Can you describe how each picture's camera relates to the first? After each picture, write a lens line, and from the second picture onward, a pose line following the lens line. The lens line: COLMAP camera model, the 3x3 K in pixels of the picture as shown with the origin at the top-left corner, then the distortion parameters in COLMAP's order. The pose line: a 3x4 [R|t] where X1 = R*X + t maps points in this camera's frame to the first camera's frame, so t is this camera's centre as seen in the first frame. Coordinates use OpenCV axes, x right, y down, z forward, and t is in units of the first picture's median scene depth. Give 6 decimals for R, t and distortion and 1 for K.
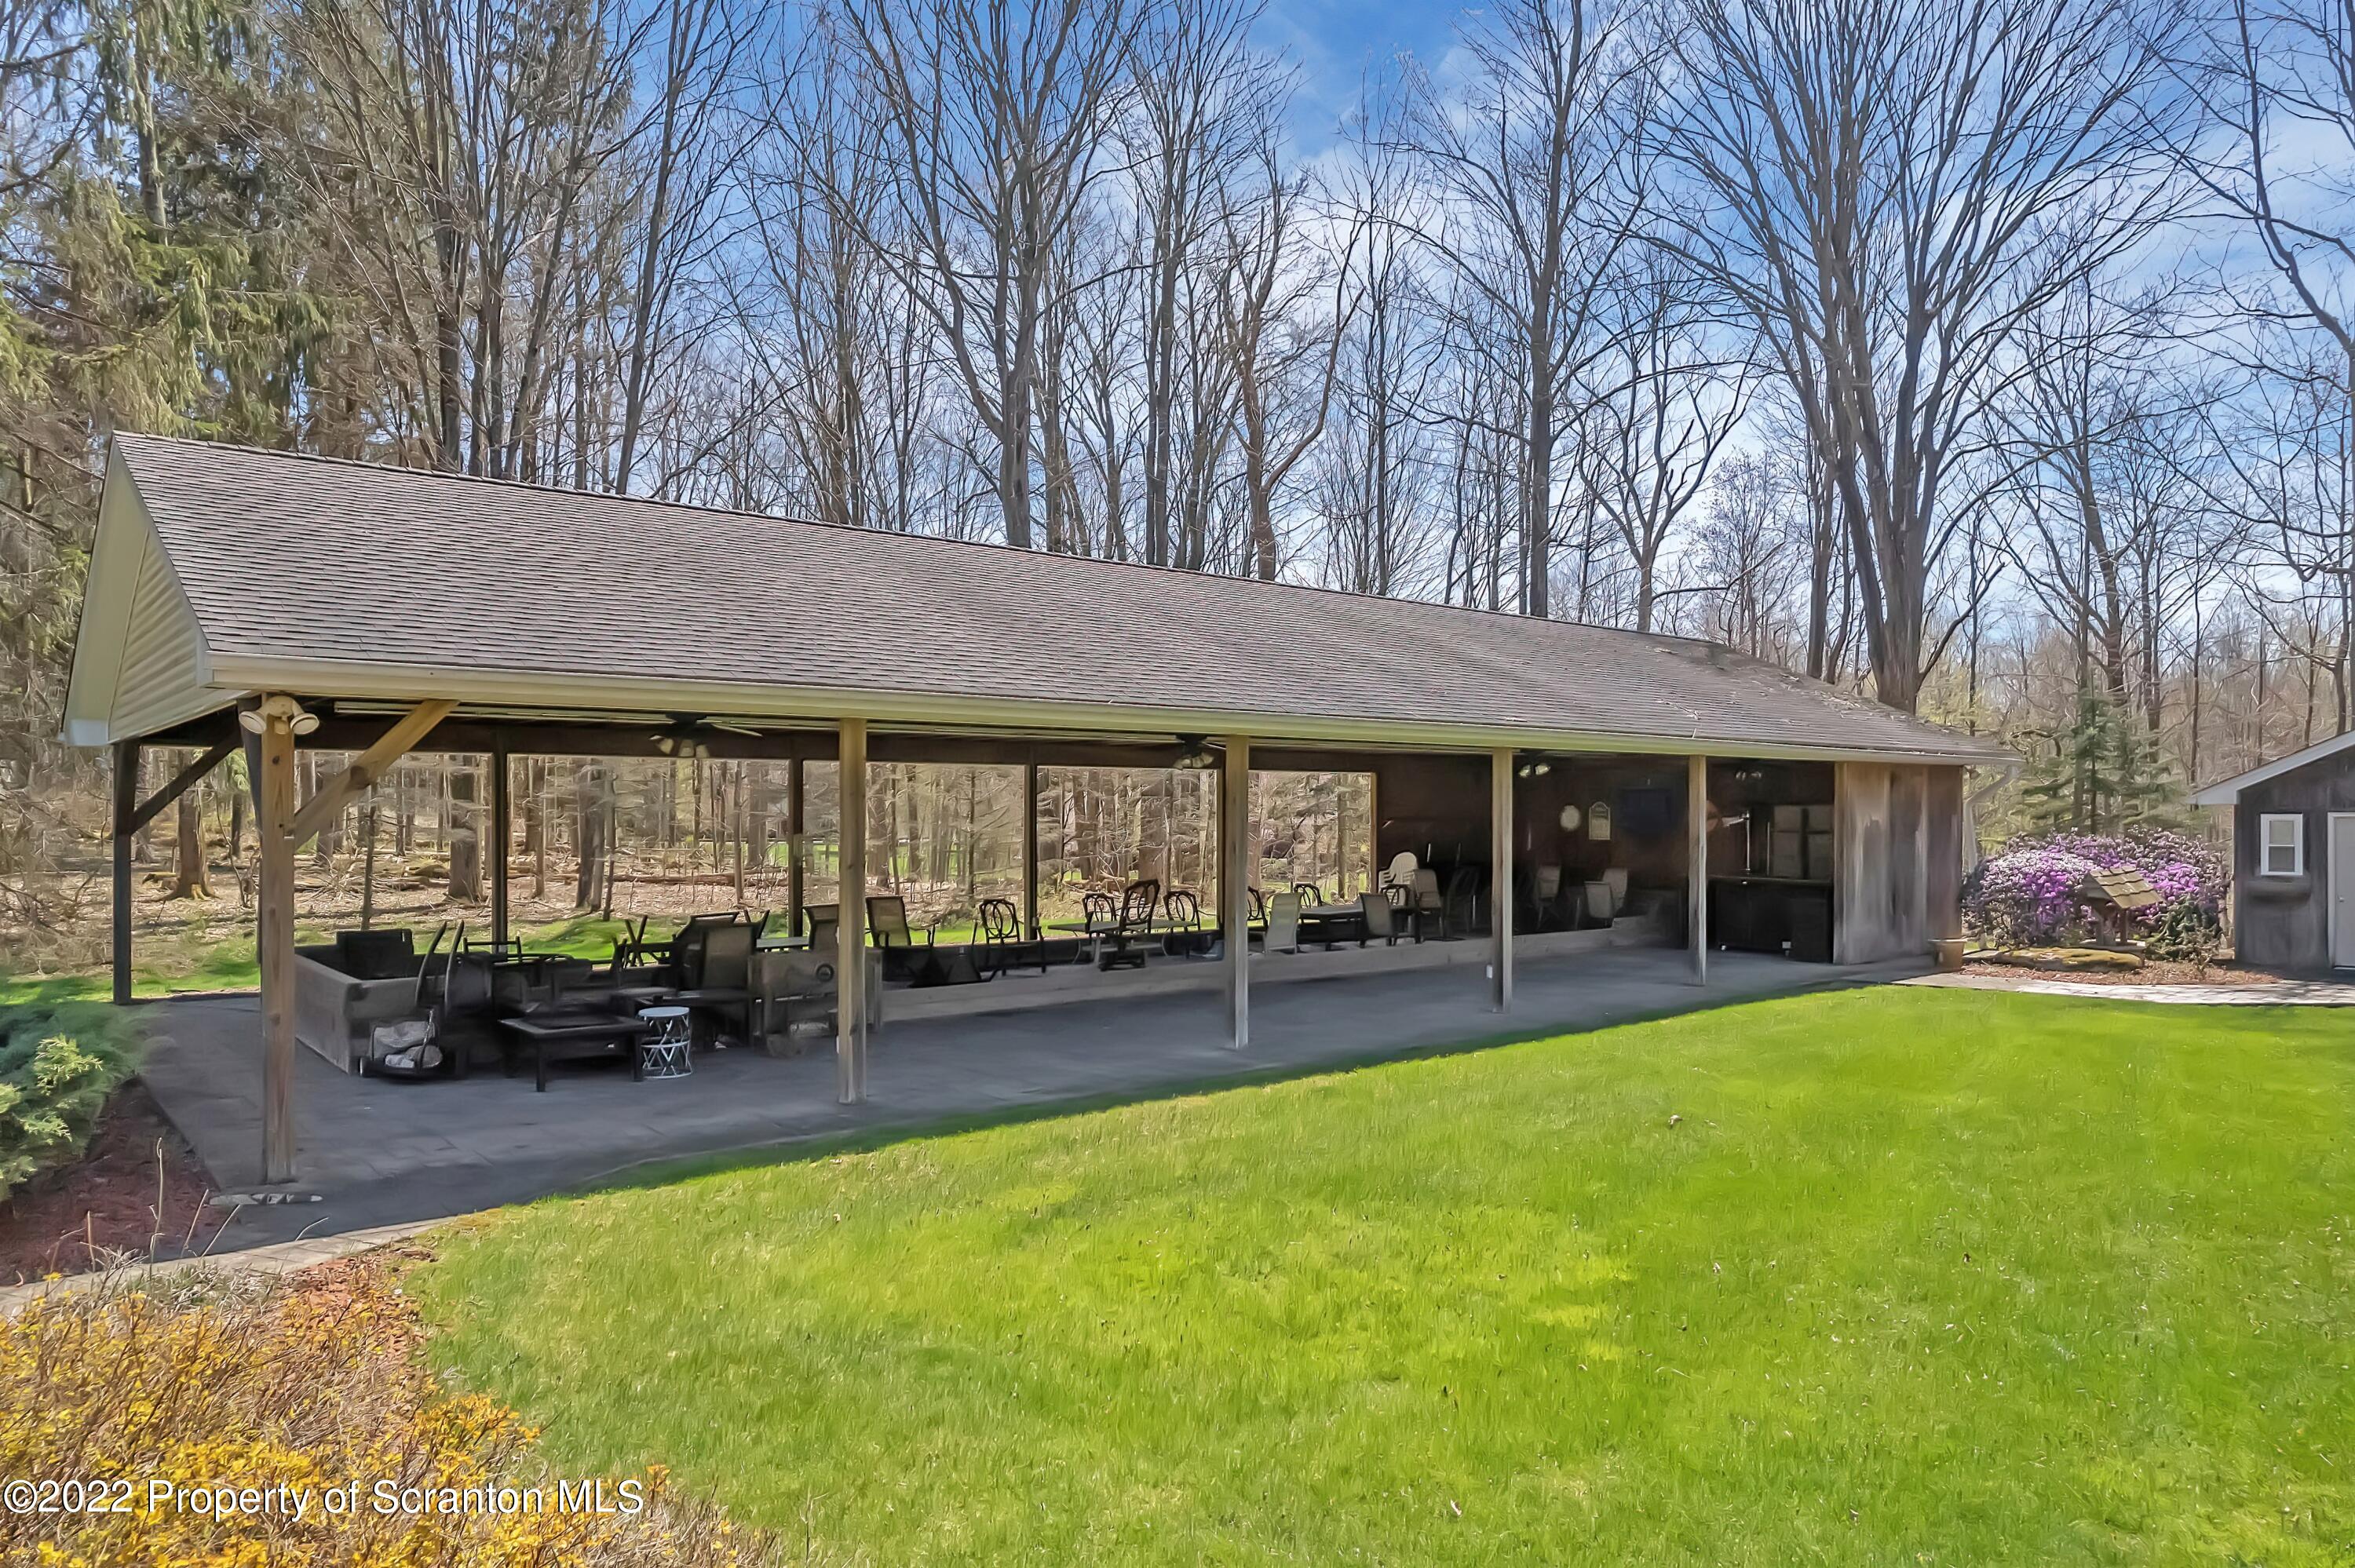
lens RADIAL K [[1457.0, 0, 1170.3], [0, 1457.0, 841.8], [0, 0, 1]] dist [0.002735, 0.005808]
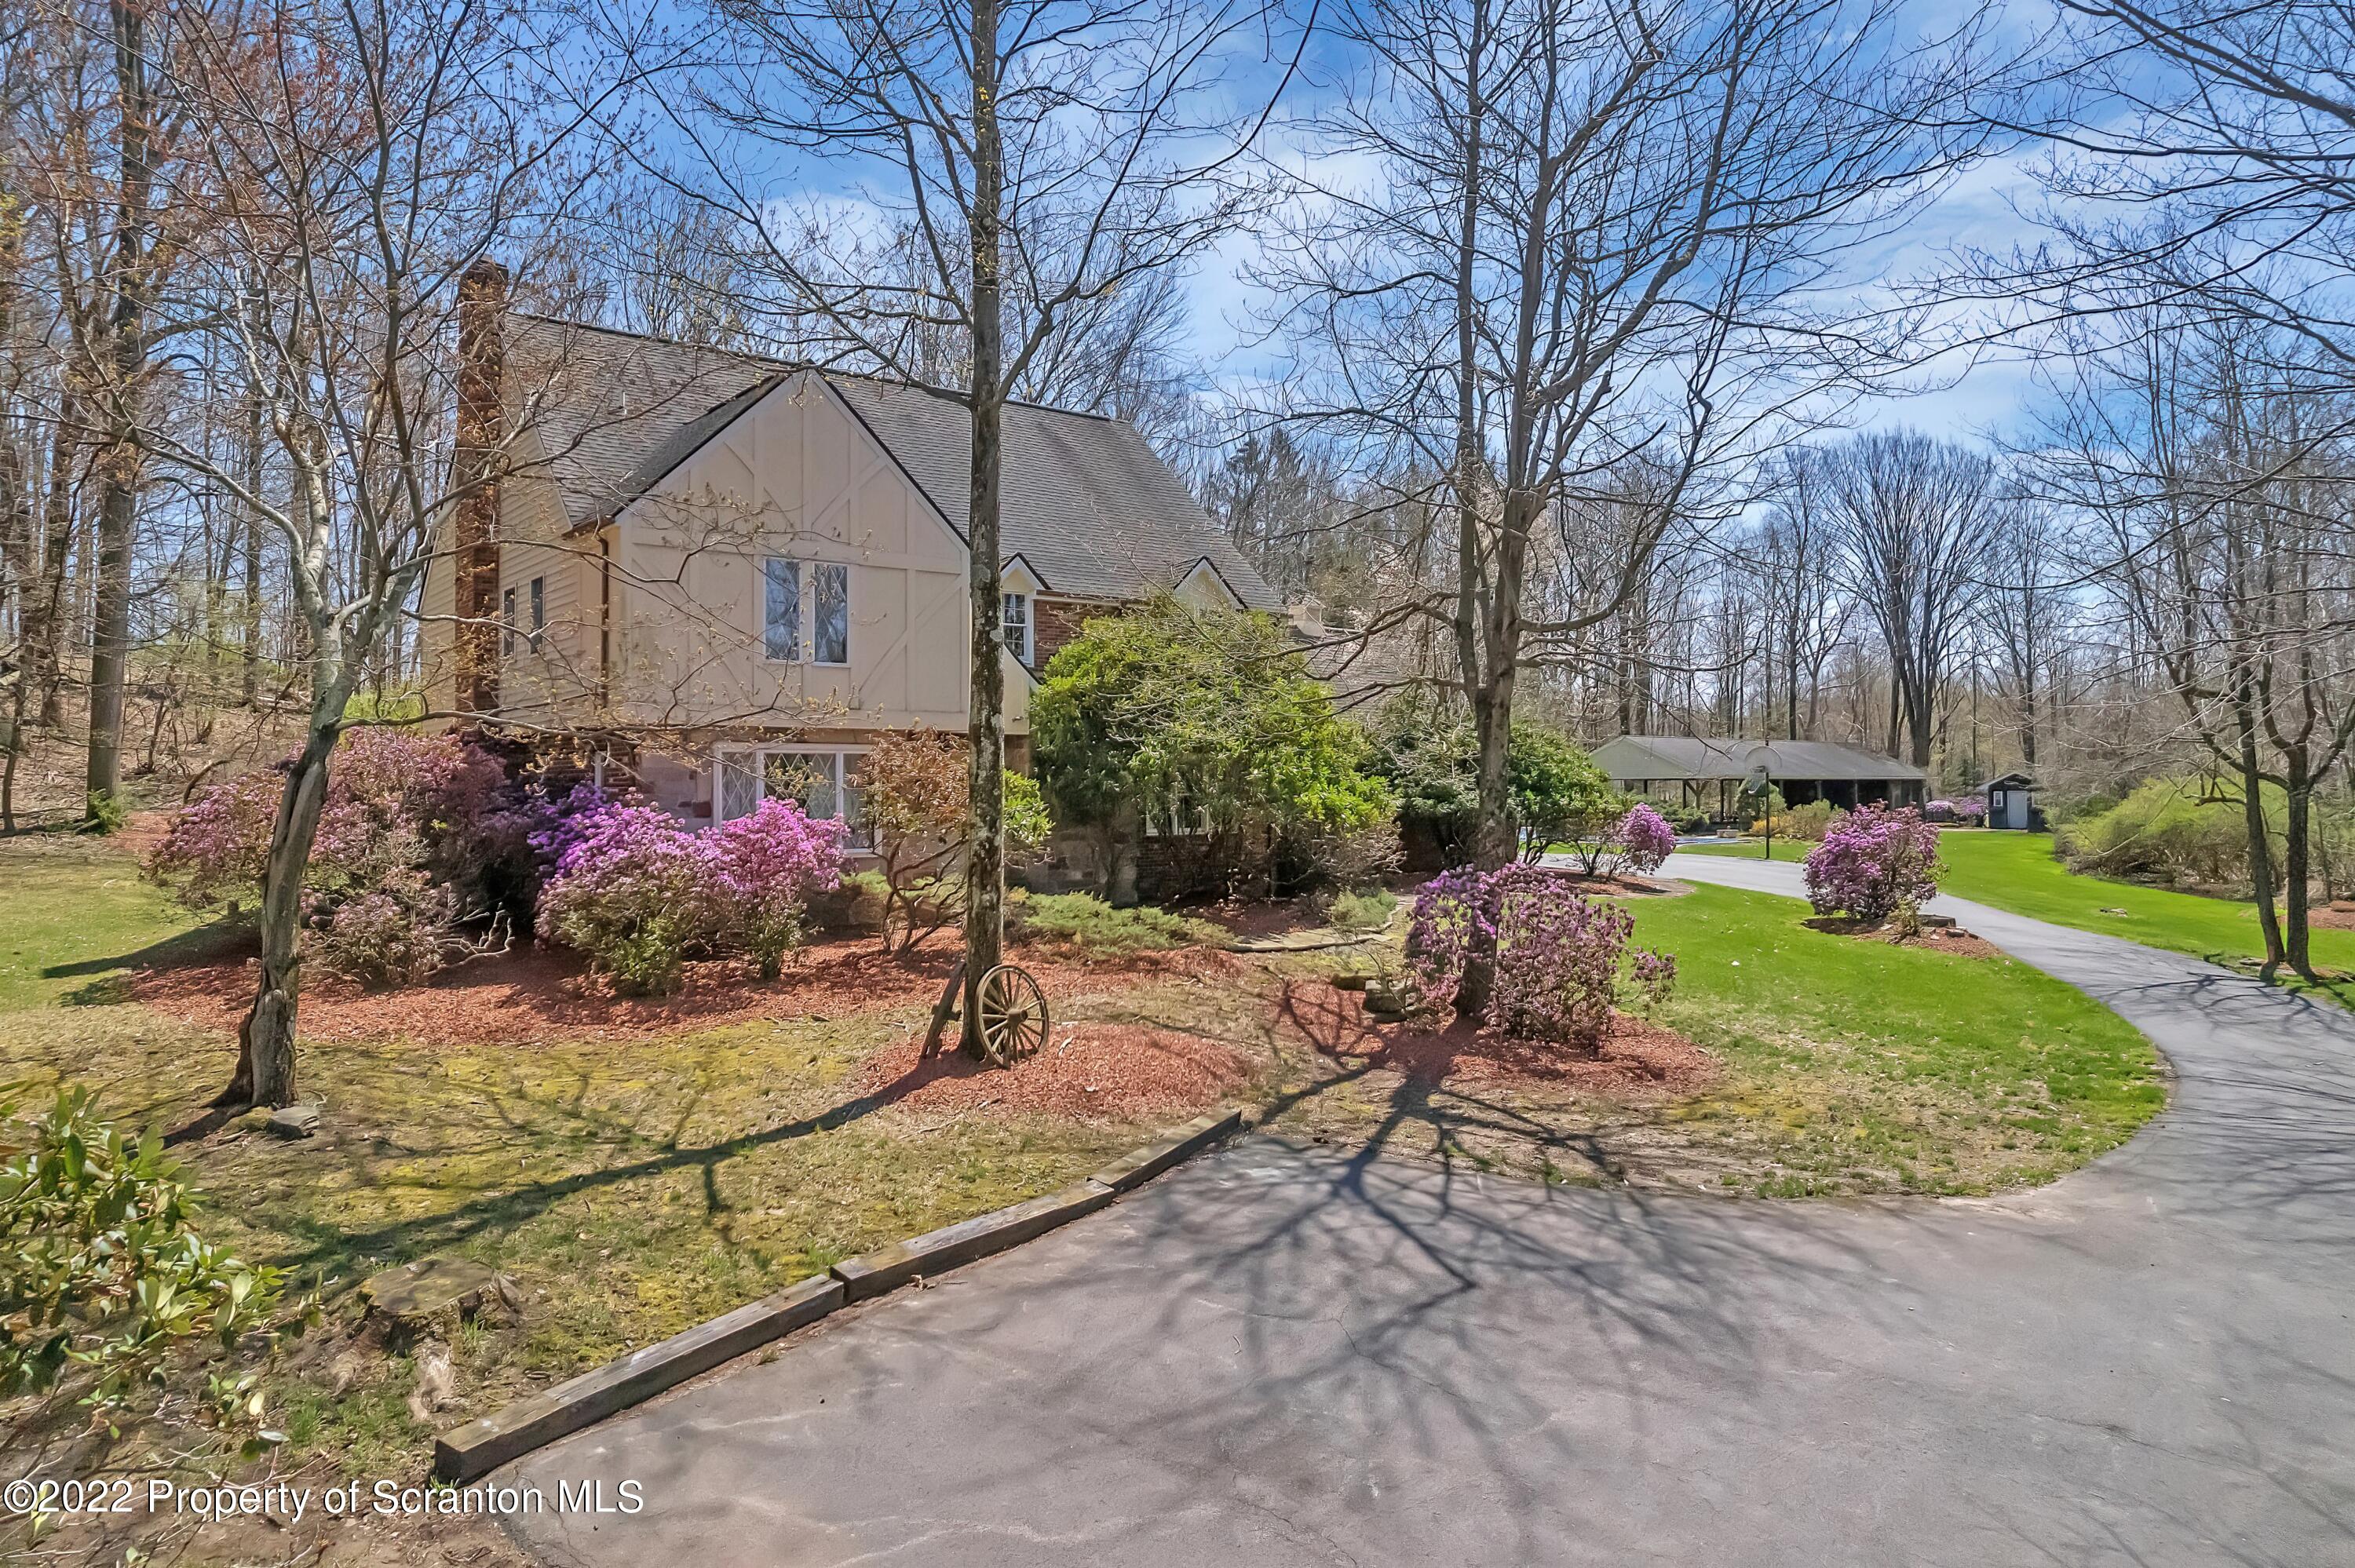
lens RADIAL K [[1457.0, 0, 1178.4], [0, 1457.0, 787.6], [0, 0, 1]] dist [0.002735, 0.005808]
pose [[0.998384, -0.005281, -0.056578, -1.198297], [0.004113, 0.999777, -0.020735, 0.041293], [0.056675, 0.020468, 0.998183, -2.929221]]
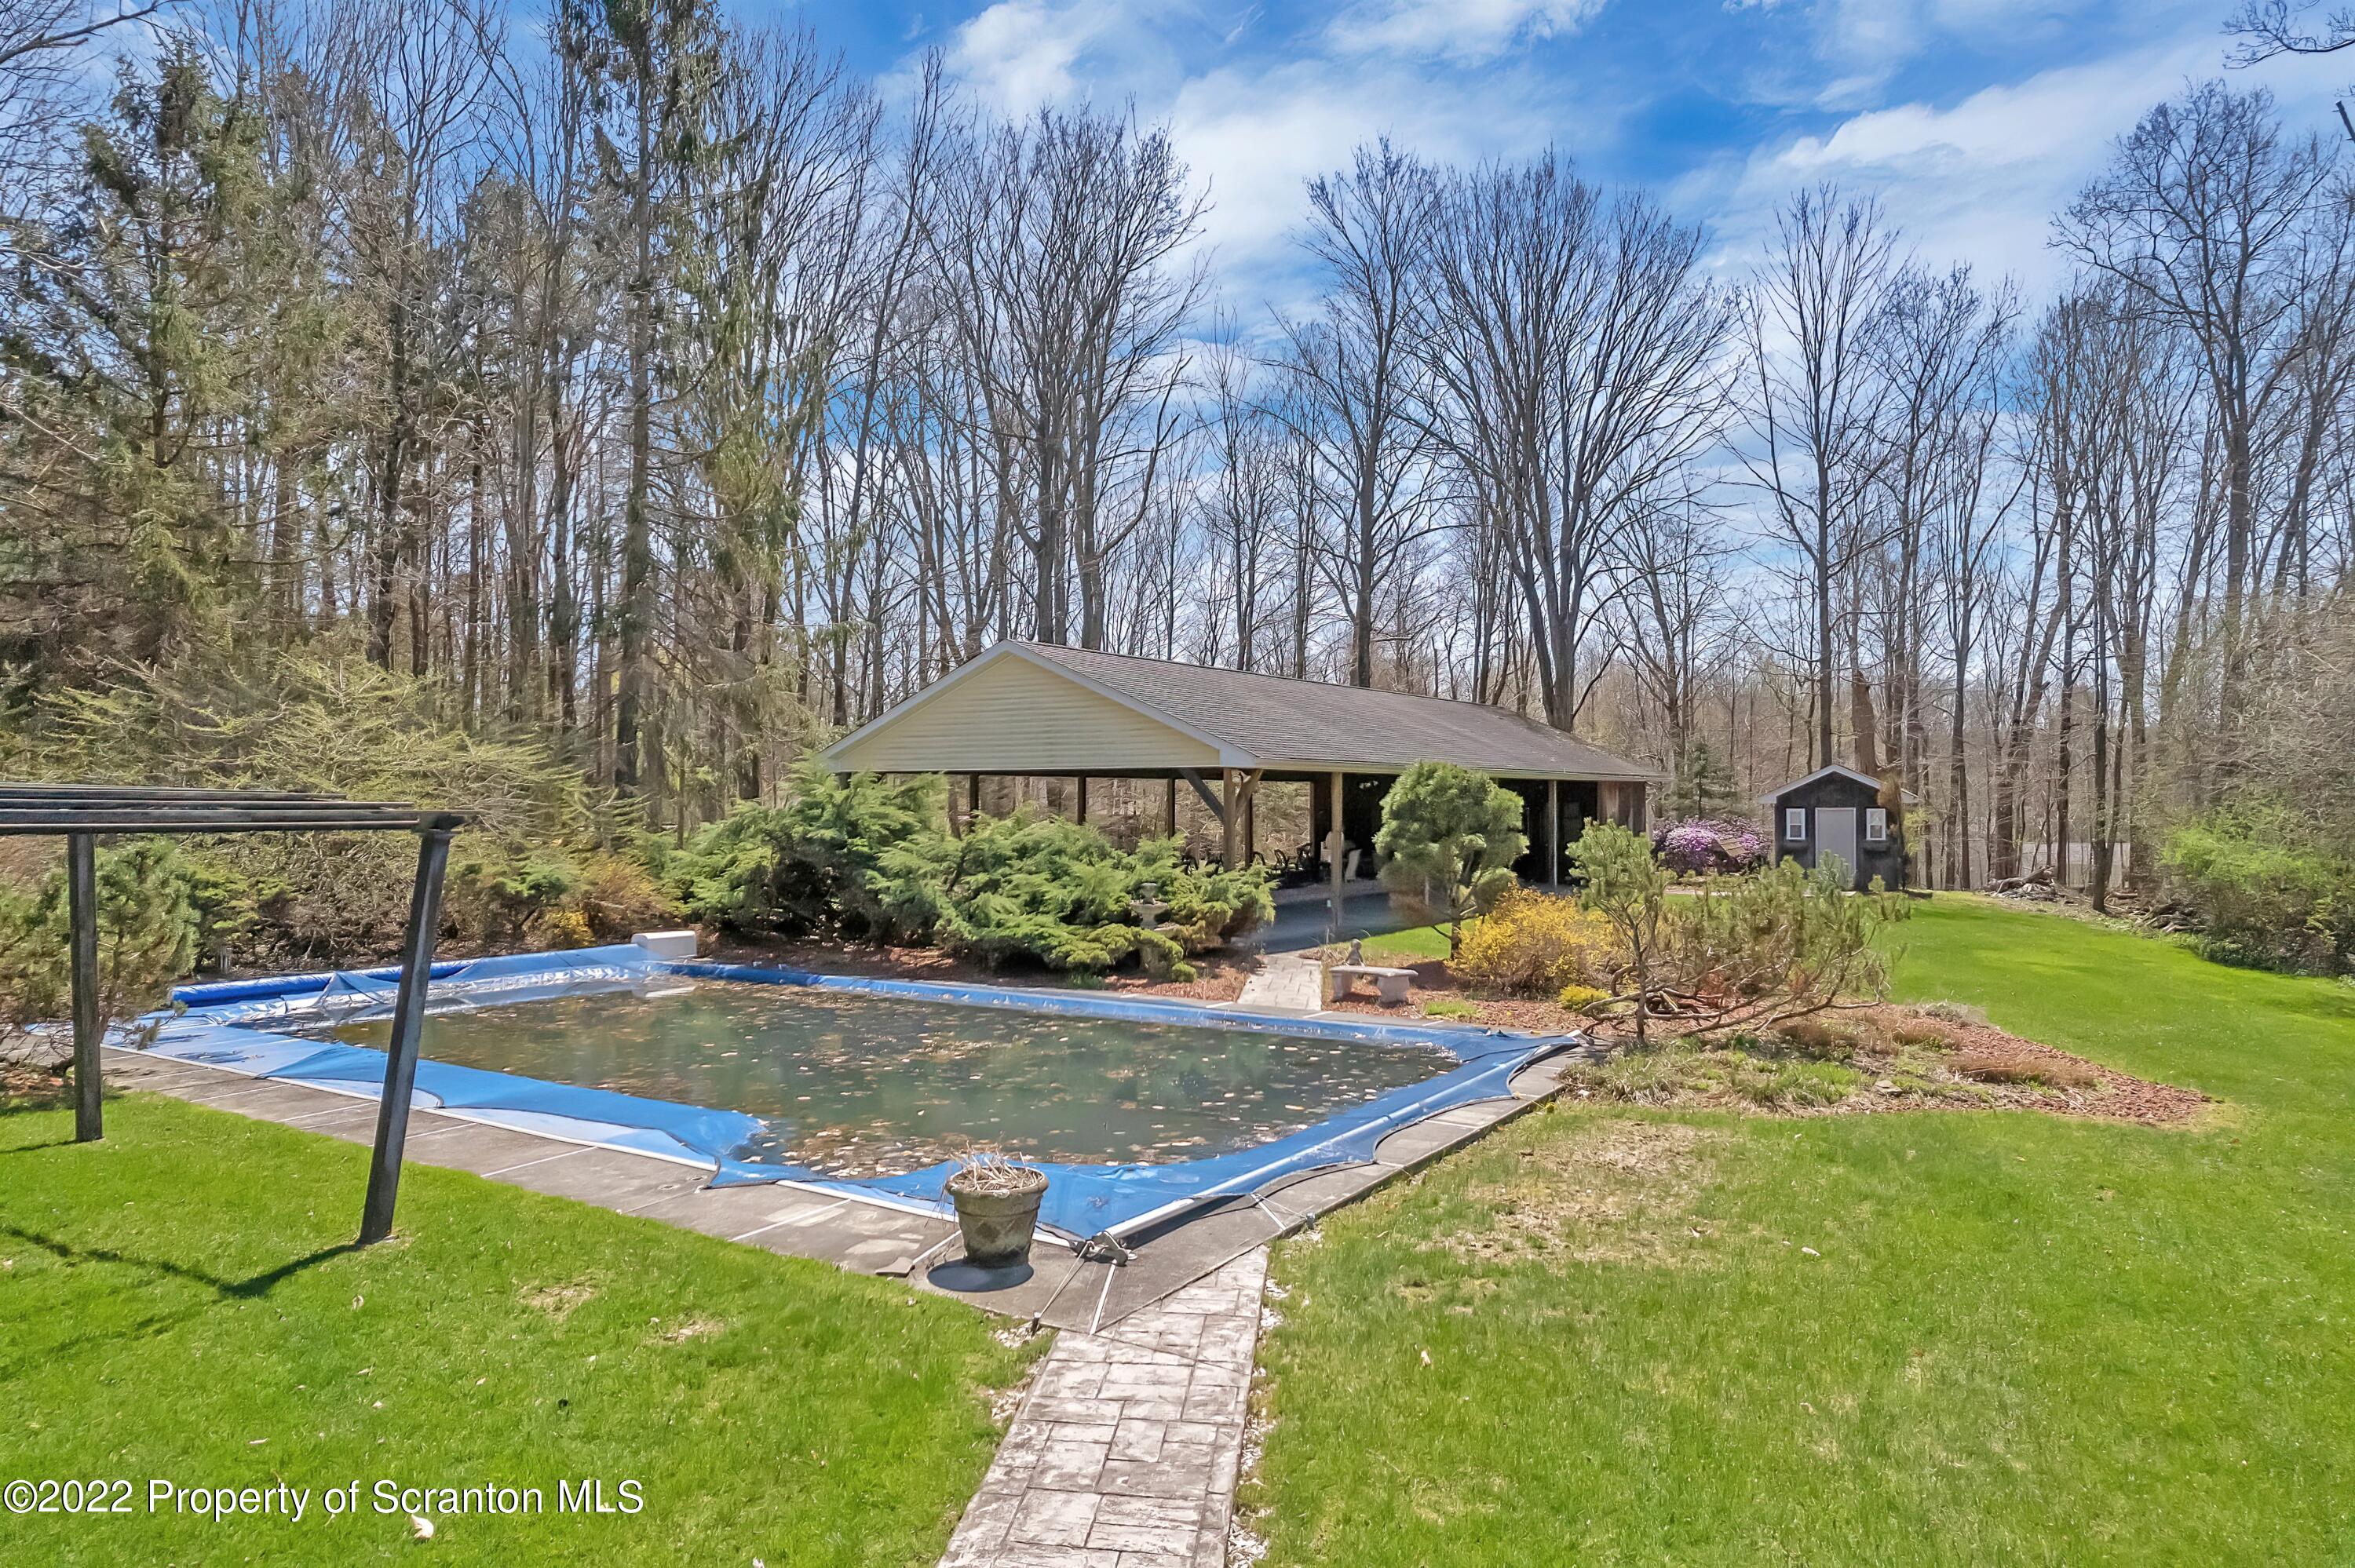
lens RADIAL K [[1457.0, 0, 1187.7], [0, 1457.0, 791.1], [0, 0, 1]] dist [0.002735, 0.005808]
pose [[0.959252, 0.003286, 0.282533, -0.502581], [0.004035, 0.999671, -0.025327, 0.003431], [-0.282524, 0.025435, 0.958923, -0.564624]]
